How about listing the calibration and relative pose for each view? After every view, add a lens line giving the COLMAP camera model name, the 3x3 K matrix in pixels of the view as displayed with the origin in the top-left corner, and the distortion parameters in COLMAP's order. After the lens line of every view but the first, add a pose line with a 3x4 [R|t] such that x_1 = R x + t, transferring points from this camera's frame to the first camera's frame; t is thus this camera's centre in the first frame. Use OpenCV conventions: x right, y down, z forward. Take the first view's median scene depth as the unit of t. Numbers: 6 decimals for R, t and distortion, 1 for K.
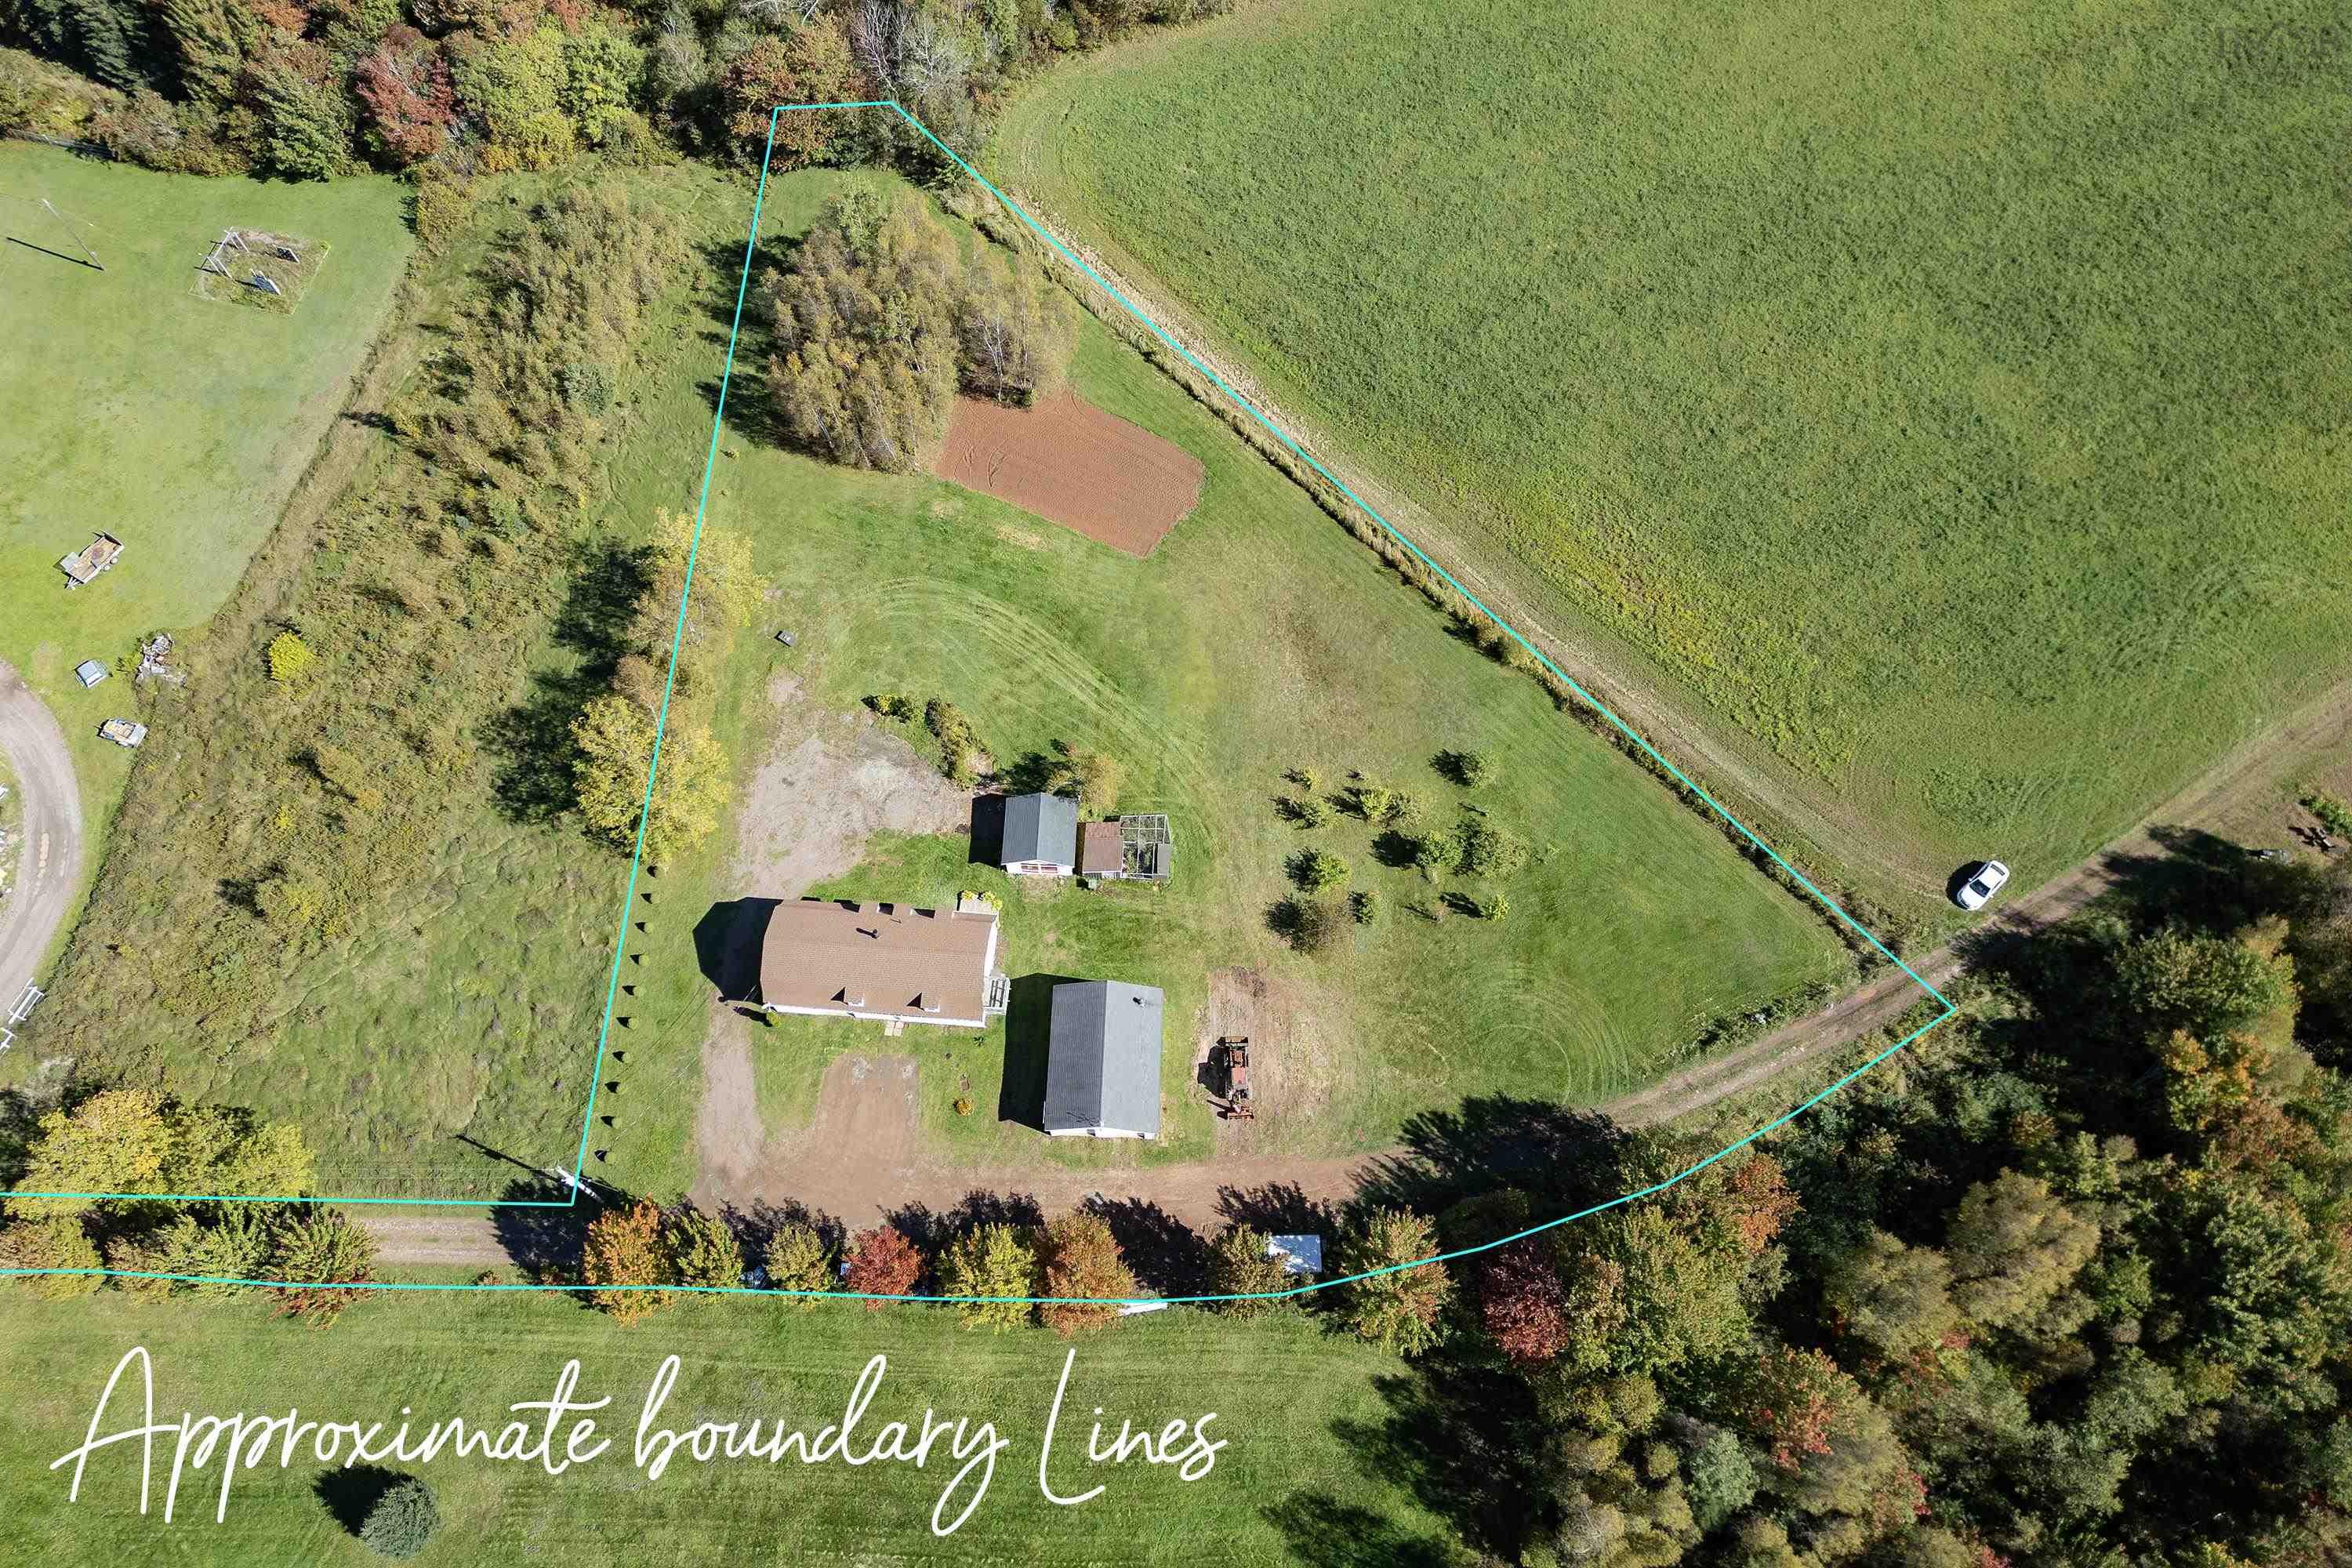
lens RADIAL K [[1641.9, 0, 1165.9], [0, 1641.9, 767.9], [0, 0, 1]] dist [0.085913, -0.088376]
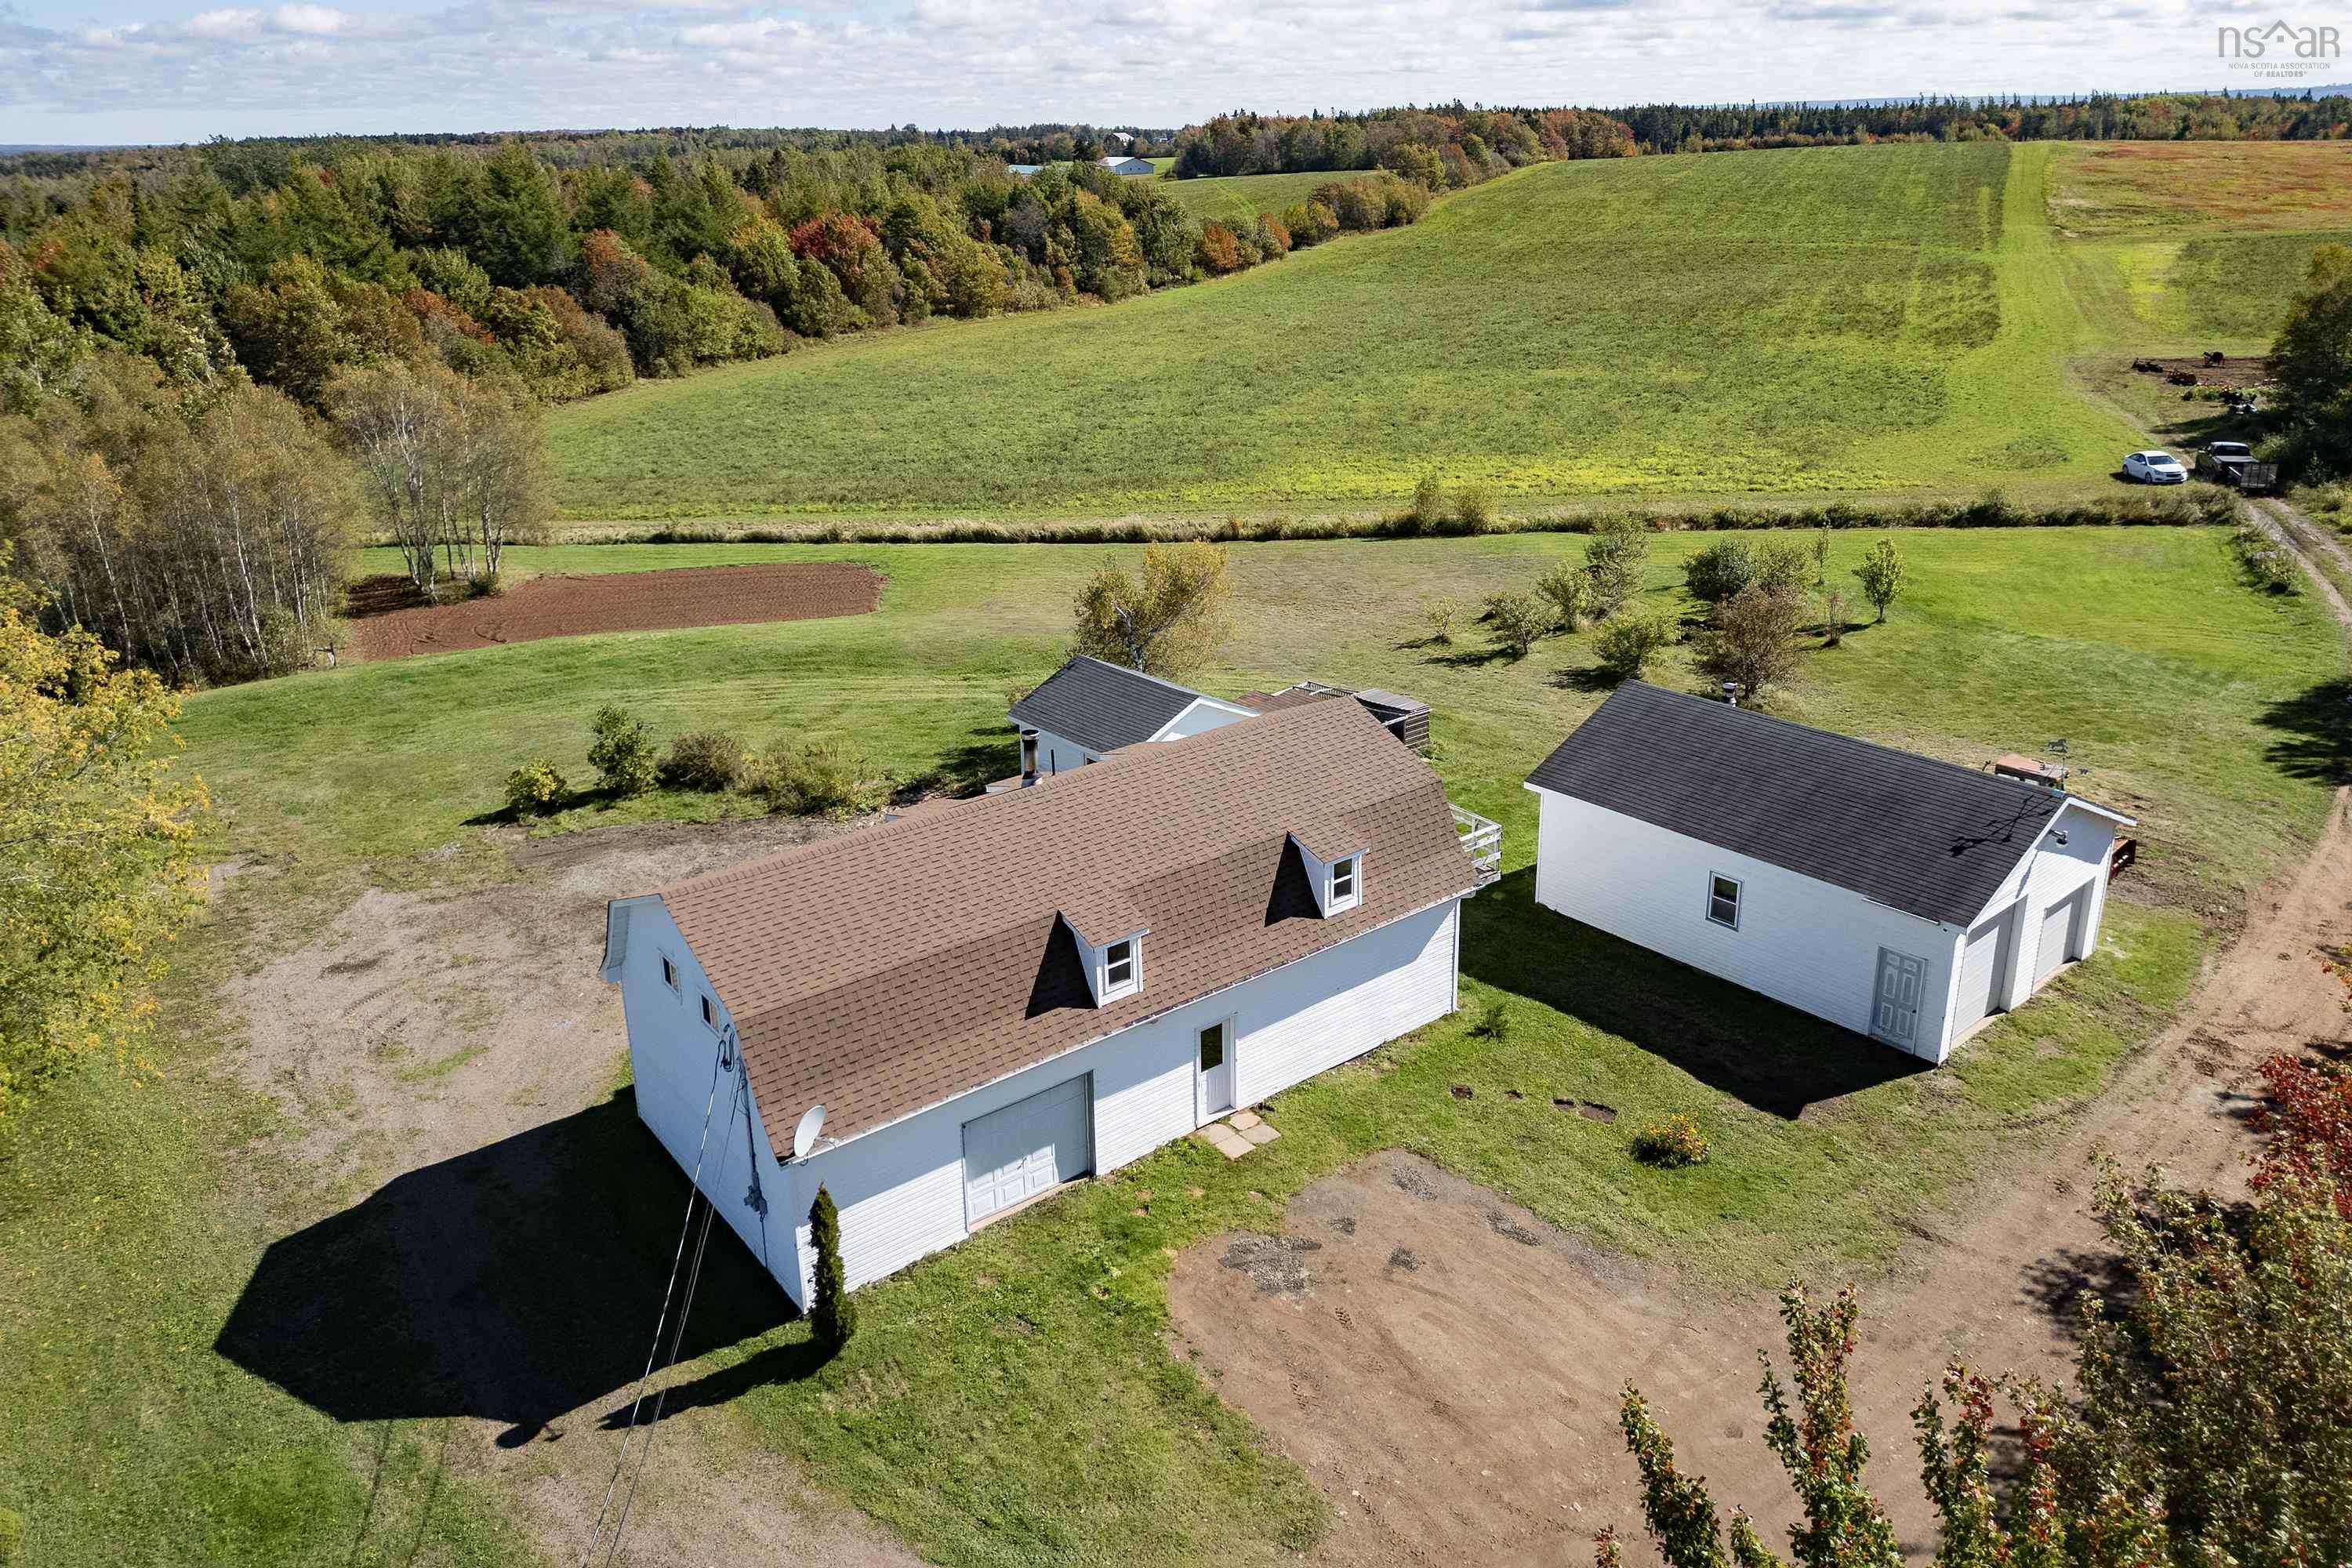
lens RADIAL K [[1641.9, 0, 1173.3], [0, 1641.9, 690.0], [0, 0, 1]] dist [0.085913, -0.088376]
pose [[0.735441, -0.224758, 0.639227, -0.295185], [0.625289, 0.588551, -0.512465, 0.222436], [-0.261037, 0.776589, 0.573383, 0.732494]]
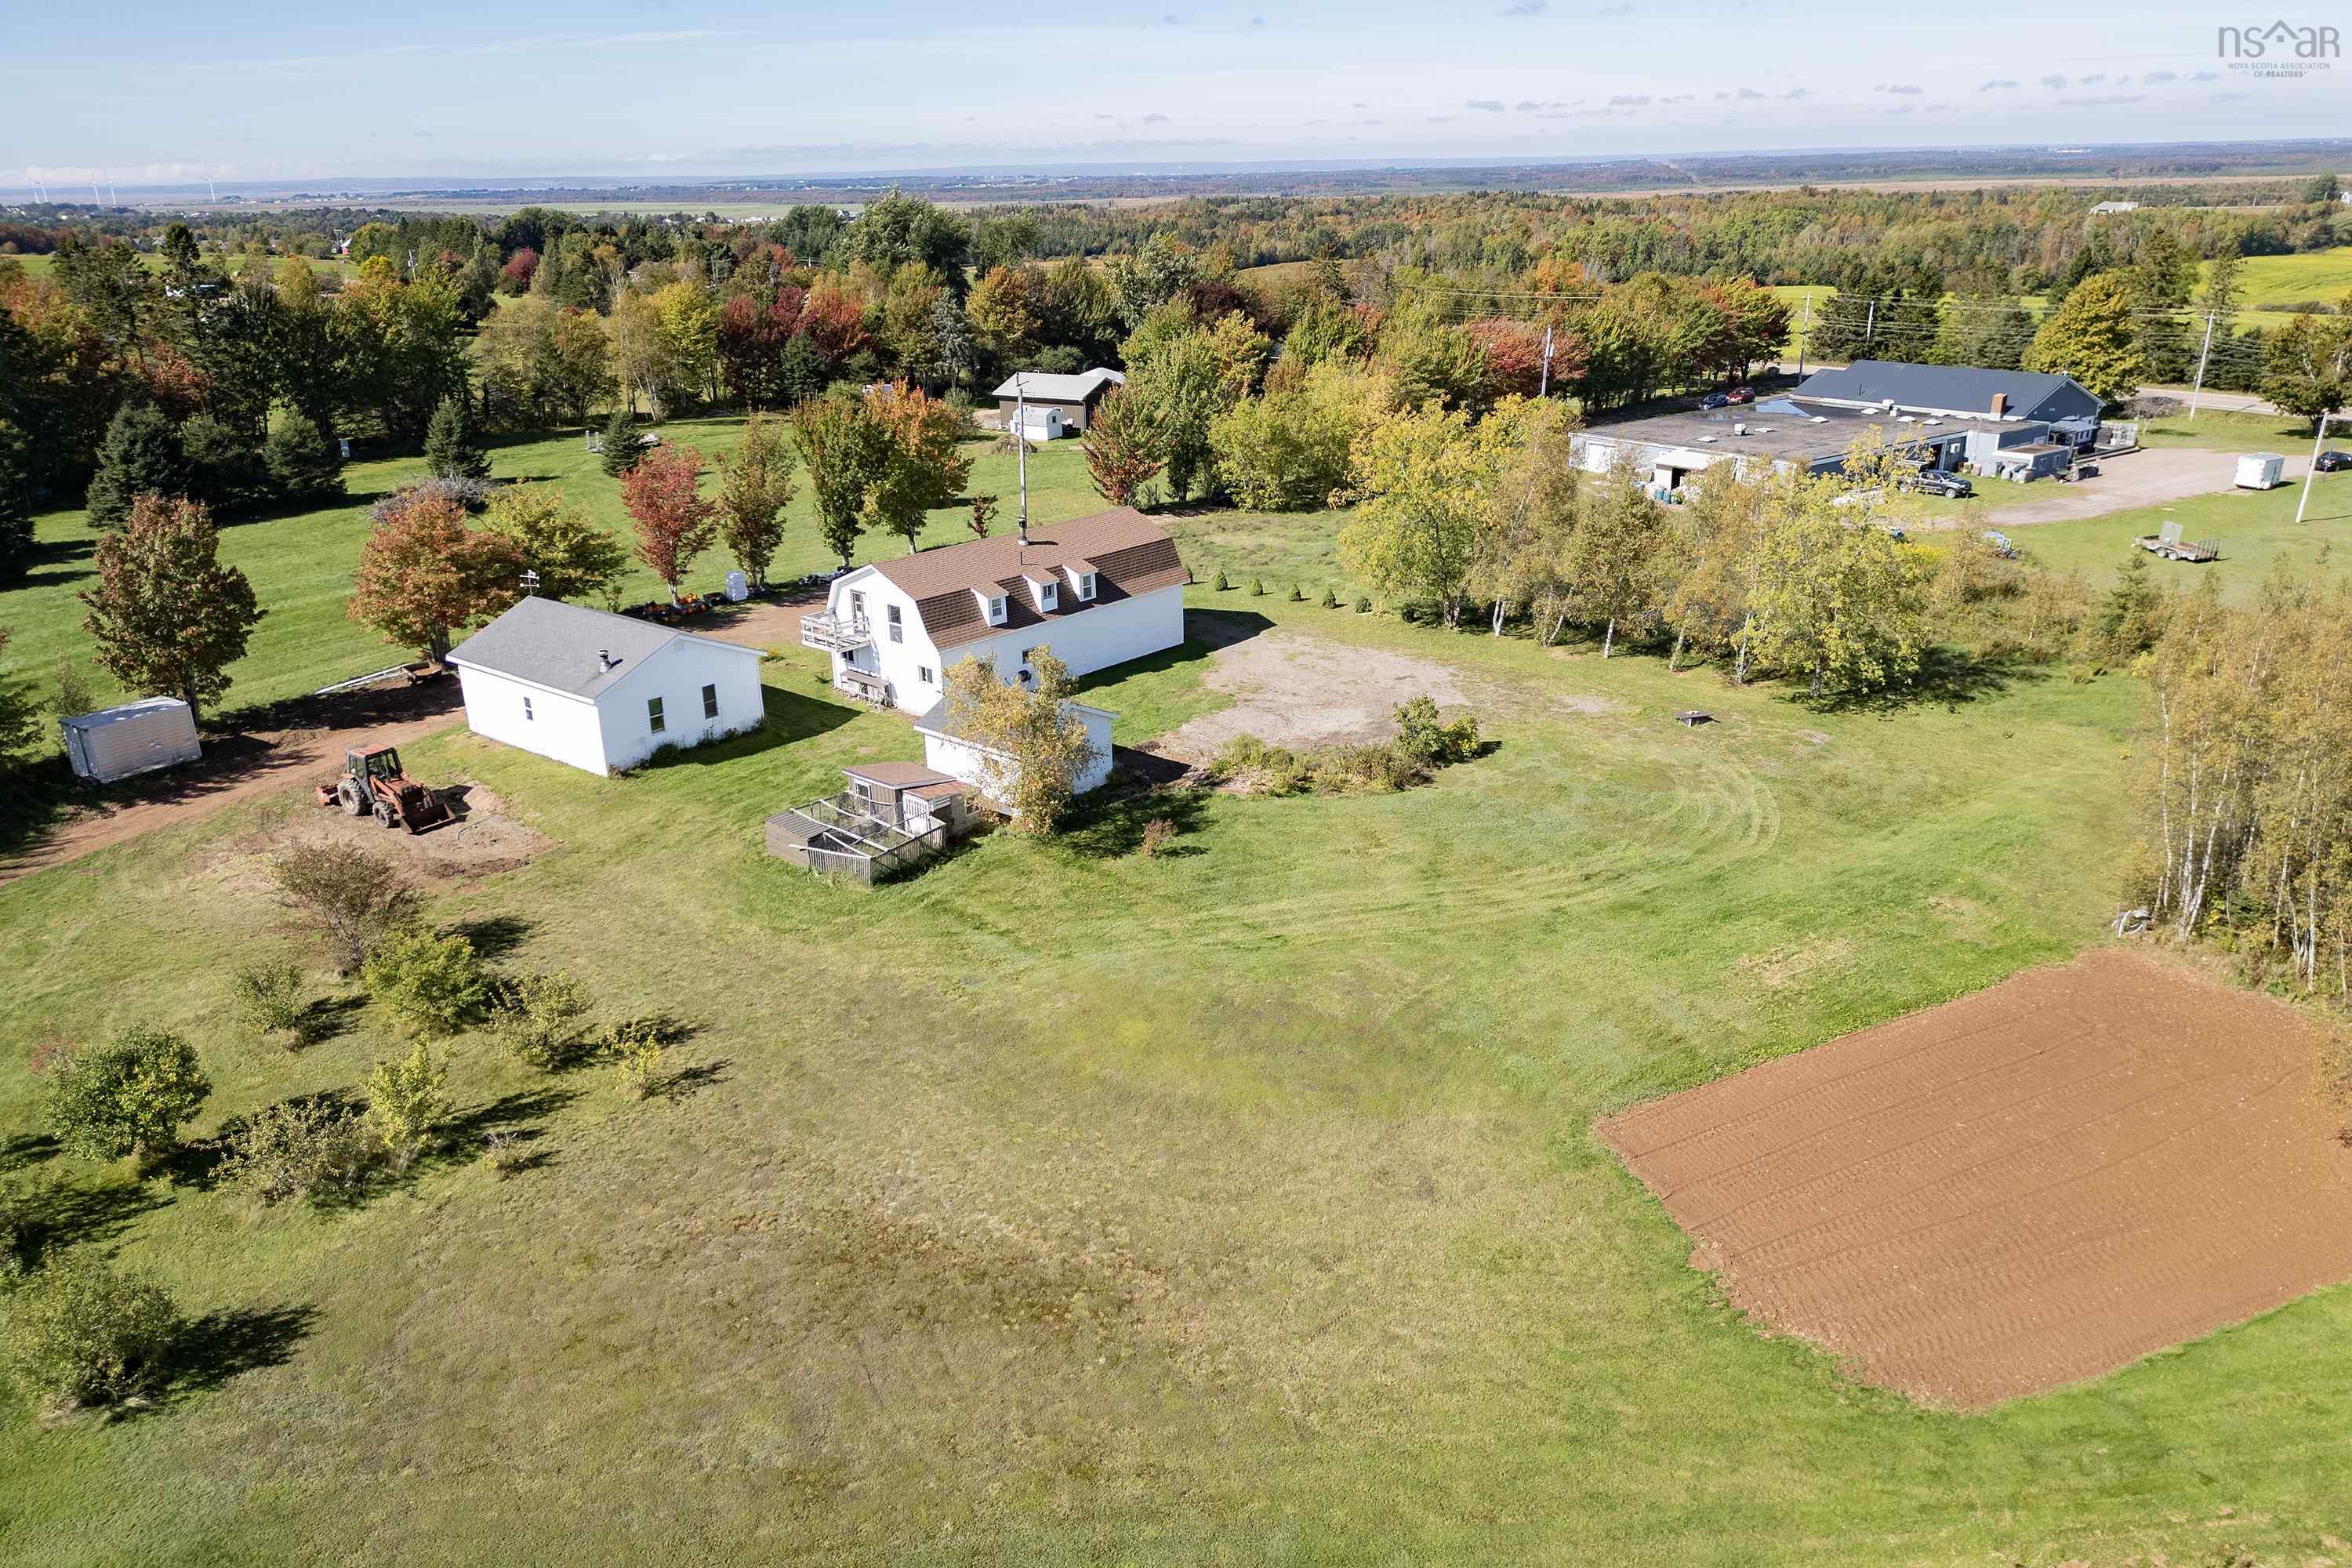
lens RADIAL K [[1641.9, 0, 1167.4], [0, 1641.9, 769.7], [0, 0, 1]] dist [0.085913, -0.088376]
pose [[-0.606737, 0.286225, -0.741583, 0.251283], [-0.717481, 0.204407, 0.665911, -0.301000], [0.342185, 0.936105, 0.081340, 0.934038]]
